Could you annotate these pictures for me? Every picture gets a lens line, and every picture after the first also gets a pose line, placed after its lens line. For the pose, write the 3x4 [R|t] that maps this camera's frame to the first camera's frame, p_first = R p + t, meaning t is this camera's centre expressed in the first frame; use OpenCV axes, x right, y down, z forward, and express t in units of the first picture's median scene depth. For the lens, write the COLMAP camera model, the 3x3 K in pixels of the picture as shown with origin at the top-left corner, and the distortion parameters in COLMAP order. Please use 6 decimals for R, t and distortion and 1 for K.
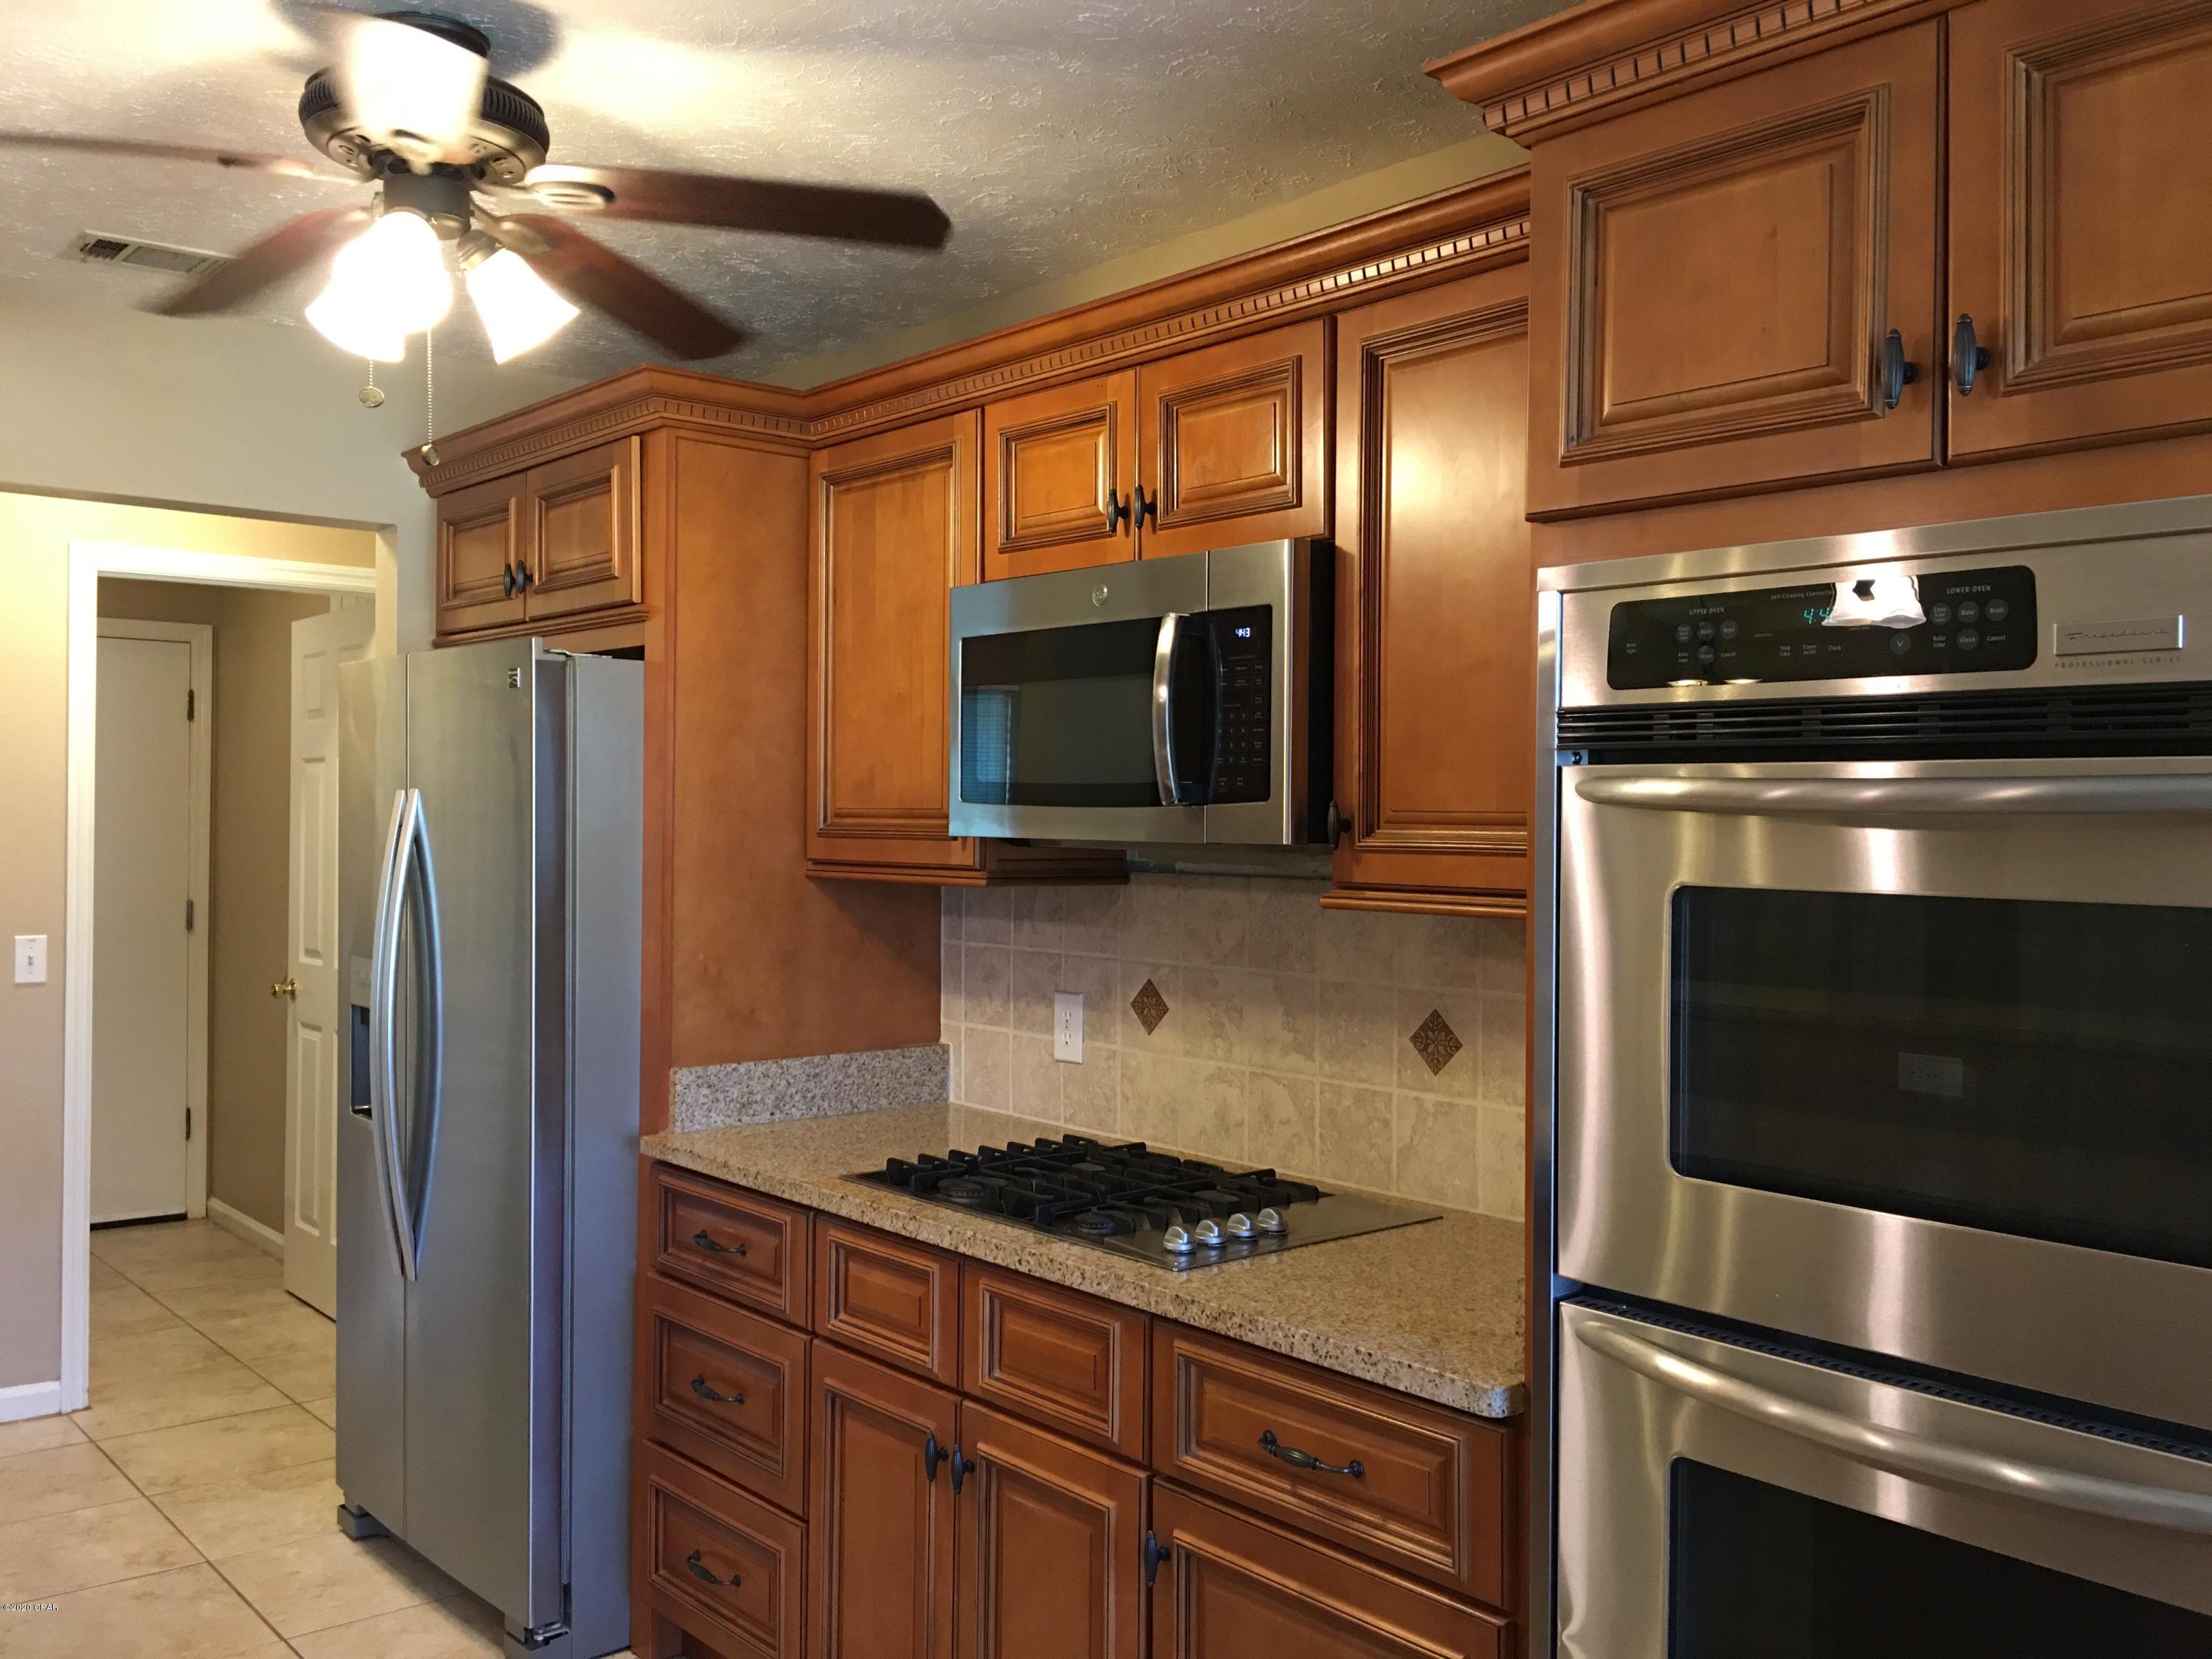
lens RADIAL K [[1888.1, 0, 1106.9], [0, 1888.1, 826.6], [0, 0, 1]] dist [0.083990, -0.123988]
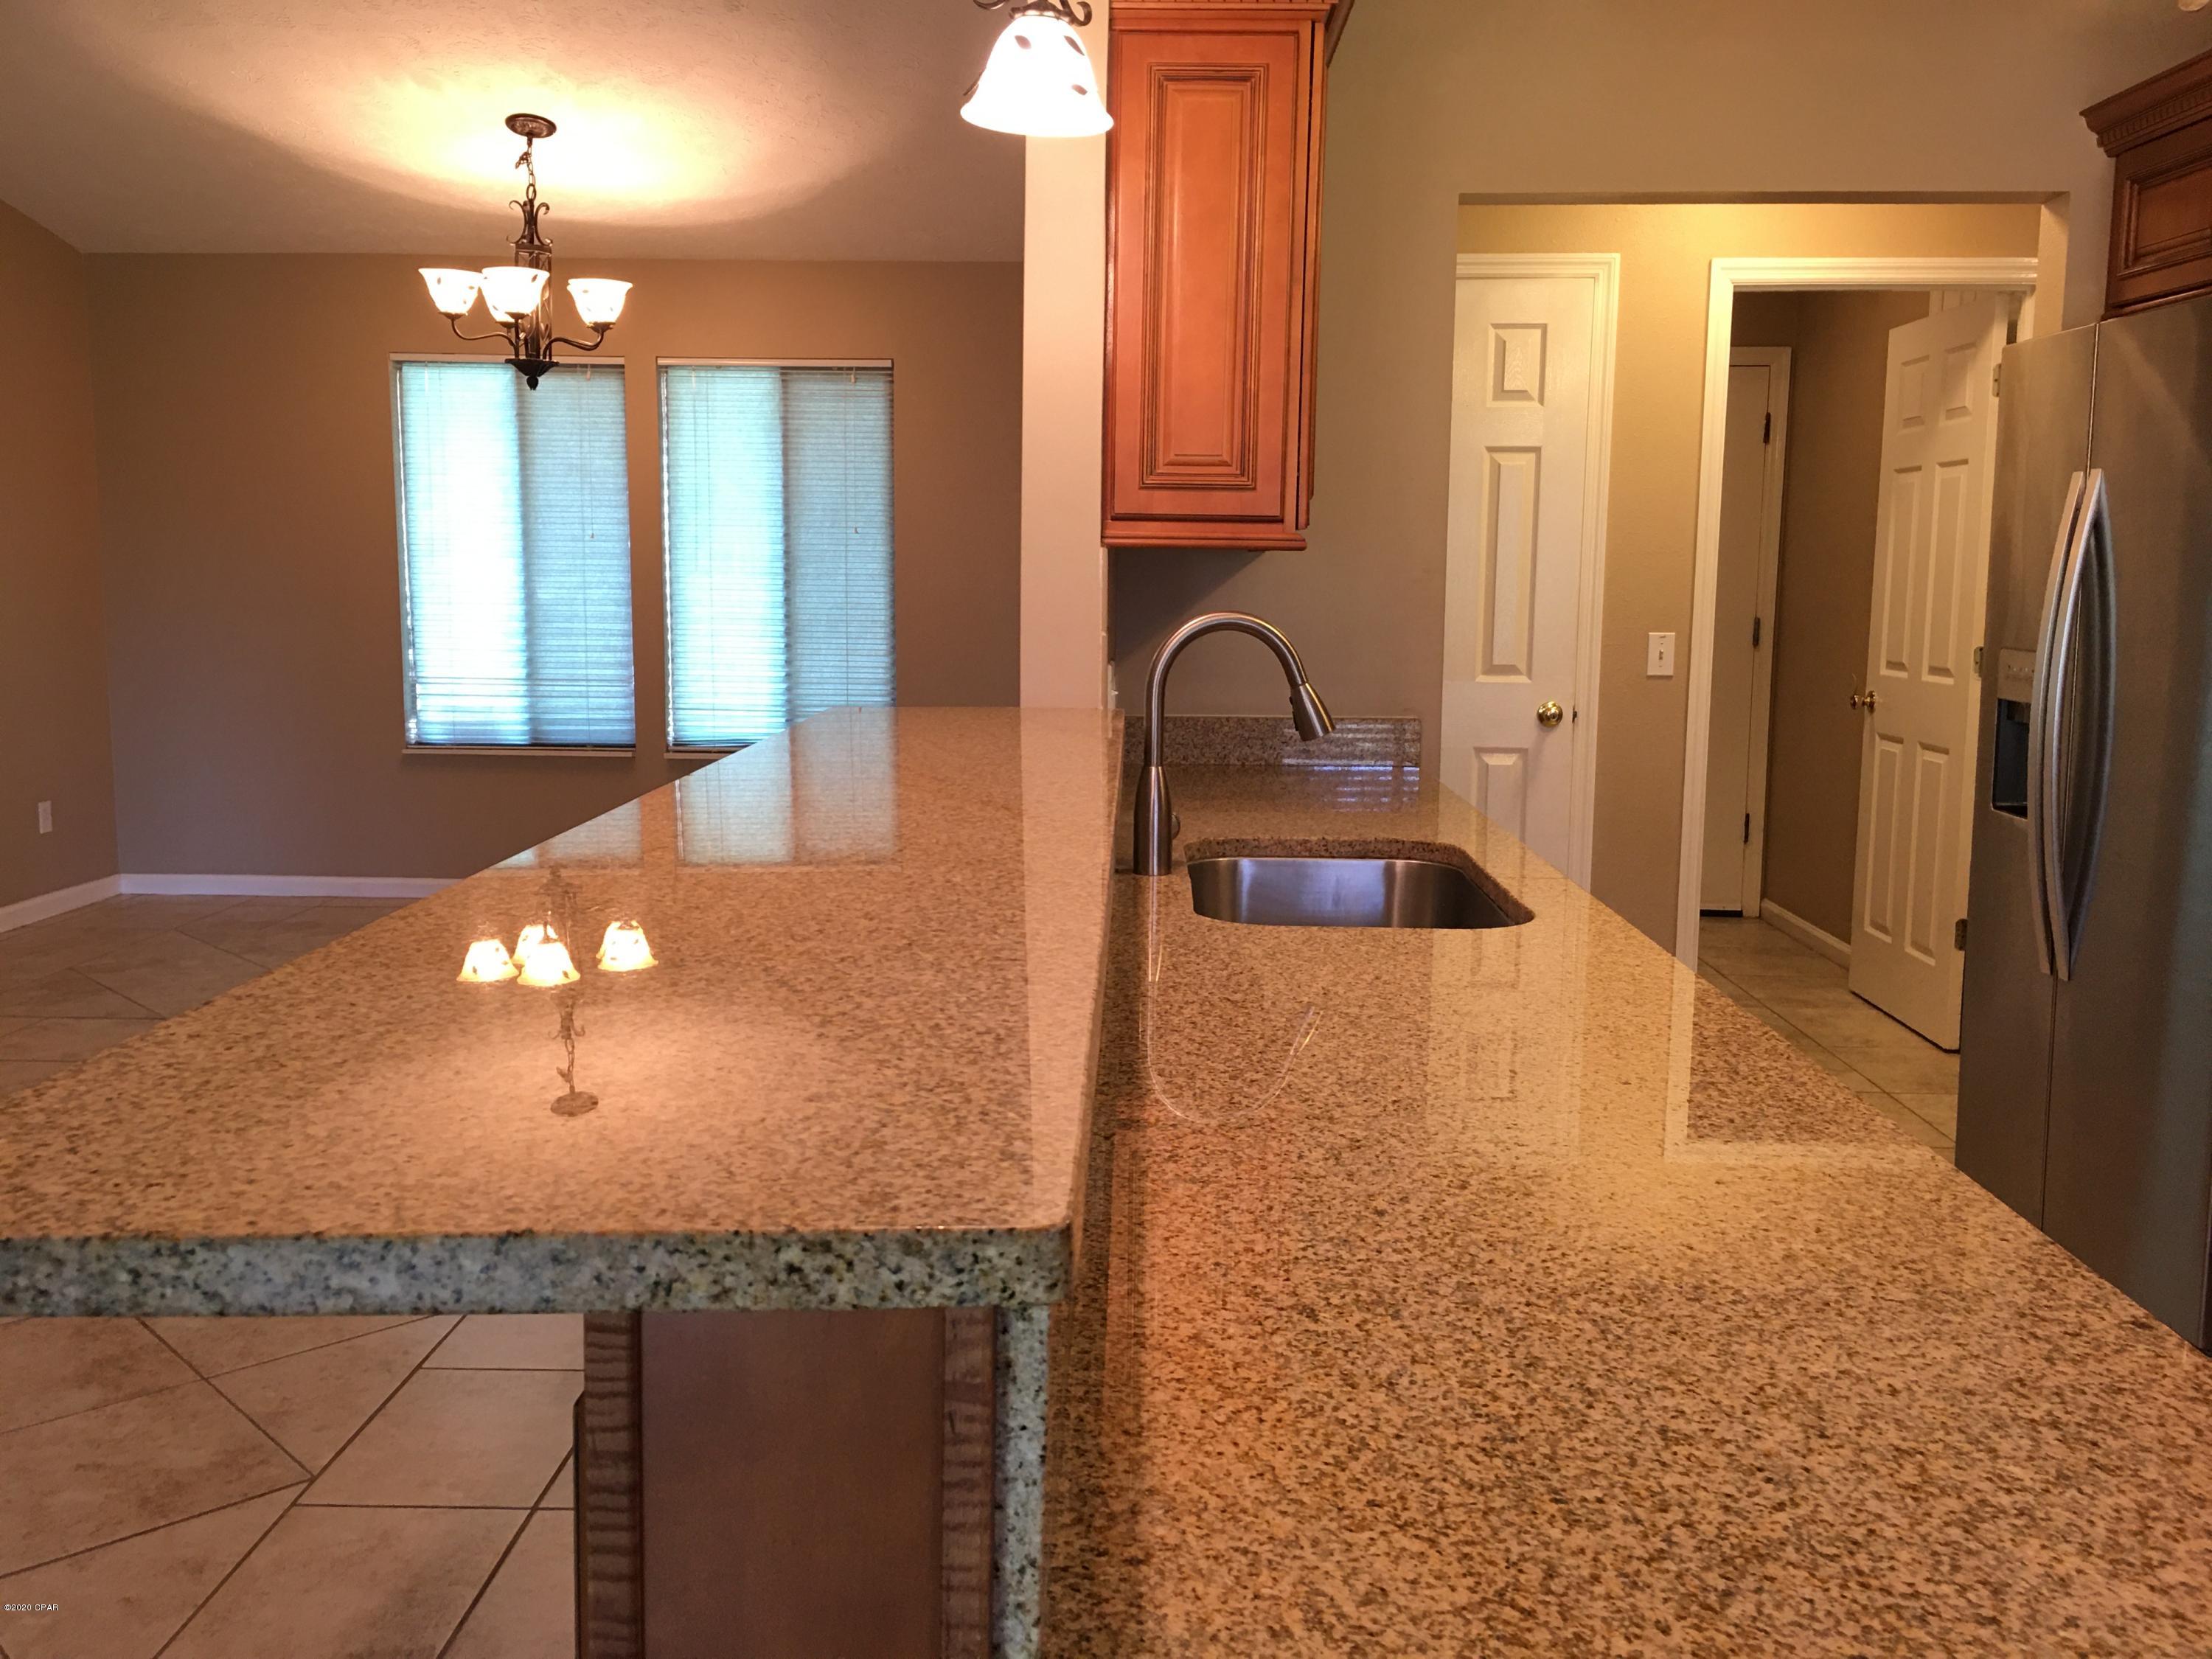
lens RADIAL K [[1888.1, 0, 1103.5], [0, 1888.1, 812.3], [0, 0, 1]] dist [0.083990, -0.123988]
pose [[0.744799, 0.084063, -0.661972, -0.105912], [-0.003683, 0.992536, 0.121897, 0.042152], [0.667278, -0.088351, 0.739550, -0.048886]]
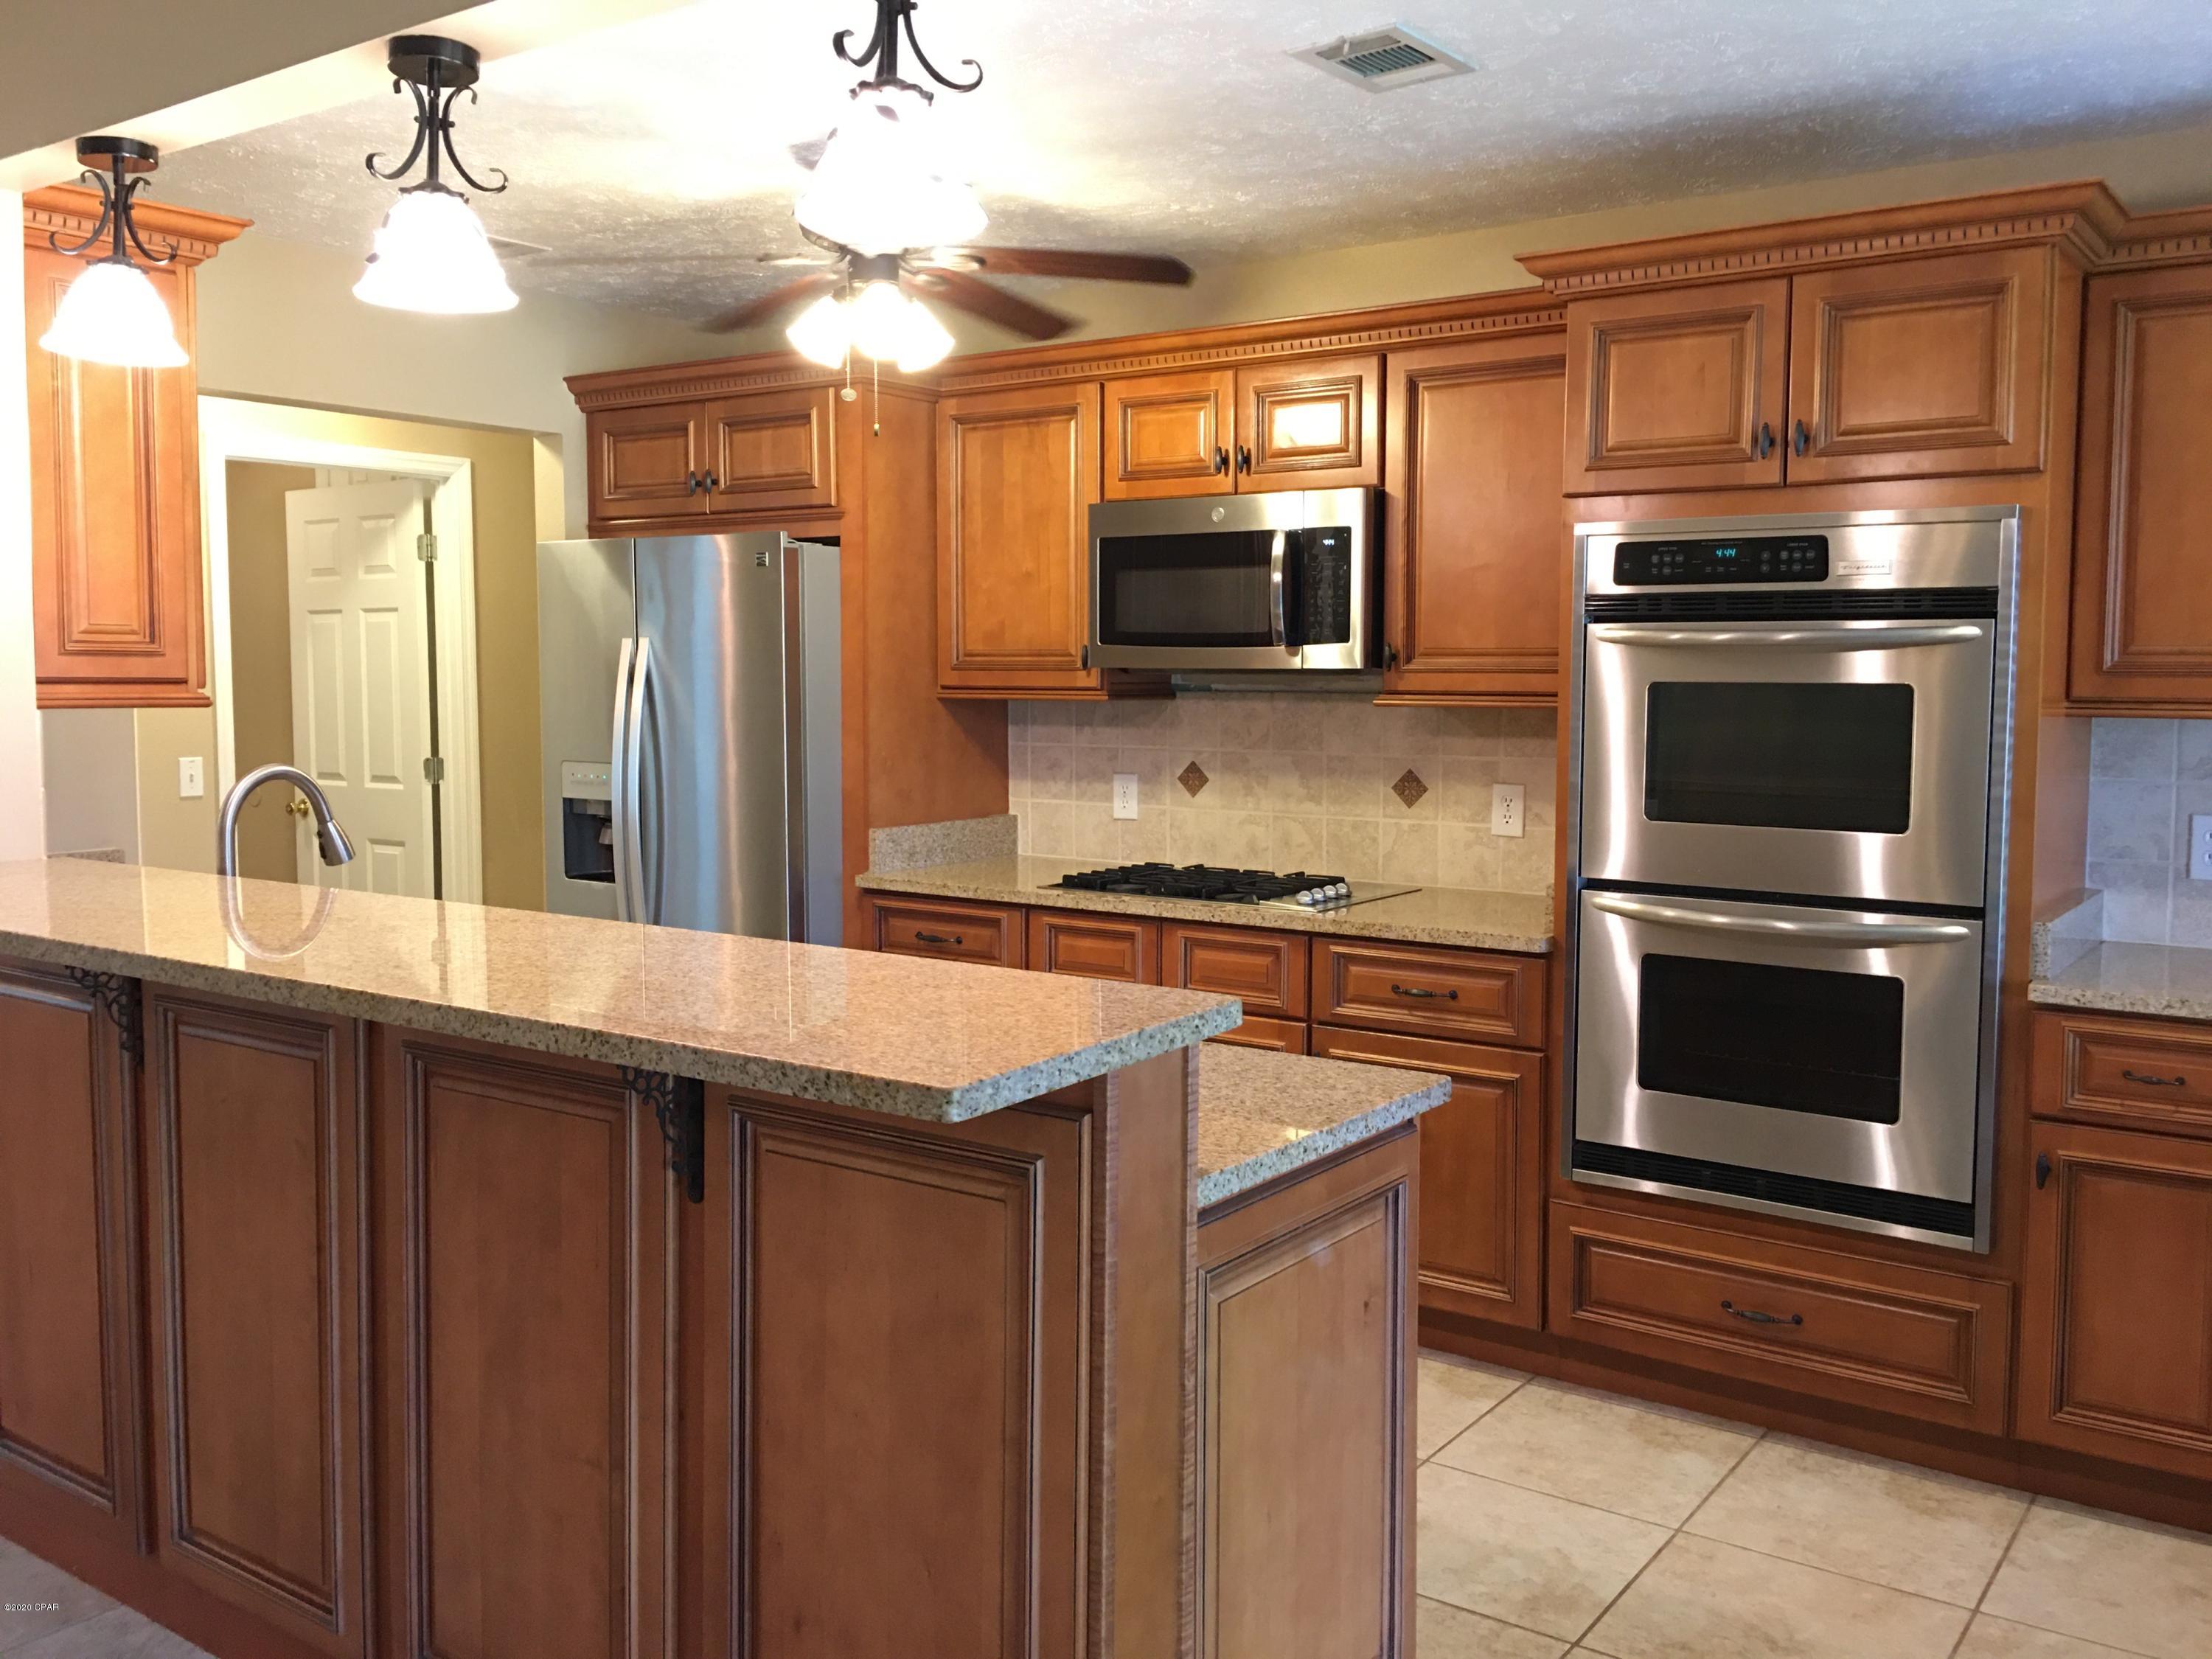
lens RADIAL K [[1888.1, 0, 1104.8], [0, 1888.1, 809.7], [0, 0, 1]] dist [0.083990, -0.123988]
pose [[0.970128, -0.025482, 0.241251, -0.448727], [0.007851, 0.997245, 0.073763, 0.007243], [-0.242466, -0.069666, 0.967655, -0.499366]]
